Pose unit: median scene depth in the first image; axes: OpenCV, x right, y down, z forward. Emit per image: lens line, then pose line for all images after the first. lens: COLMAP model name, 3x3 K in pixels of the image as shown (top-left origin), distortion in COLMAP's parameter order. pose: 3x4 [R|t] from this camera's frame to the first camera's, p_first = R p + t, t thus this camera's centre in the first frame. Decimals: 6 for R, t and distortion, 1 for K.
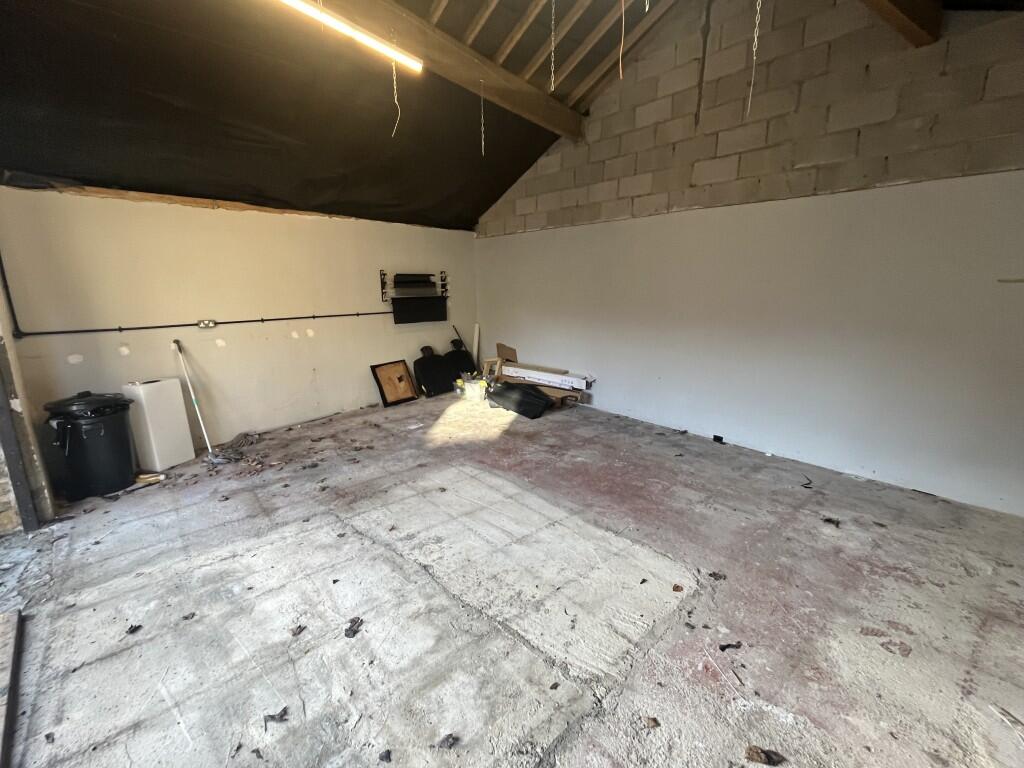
lens RADIAL K [[452.6, 0, 510.0], [0, 452.6, 383.6], [0, 0, 1]] dist [-0.001485, -0.000100]
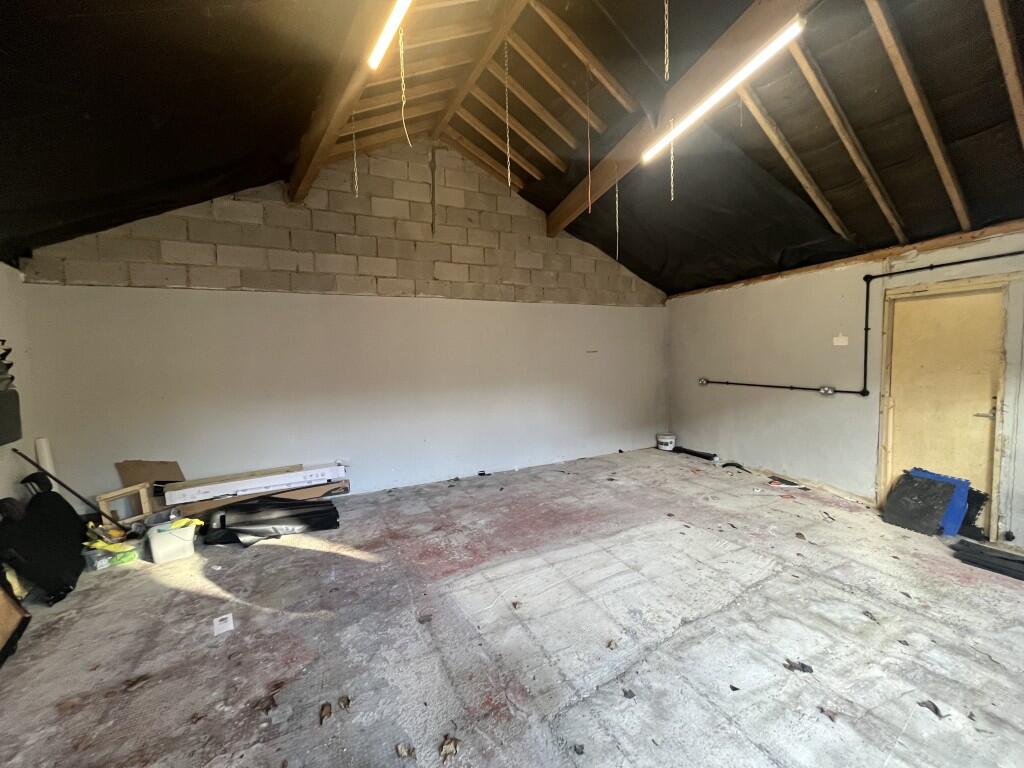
lens RADIAL K [[407.8, 0, 510.8], [0, 407.8, 385.3], [0, 0, 1]] dist [-0.002361, 0.000033]
pose [[0.257906, -0.070051, 0.963627, -0.676921], [0.233140, 0.972408, 0.008291, -0.122682], [-0.937619, 0.222522, 0.267121, 0.607730]]
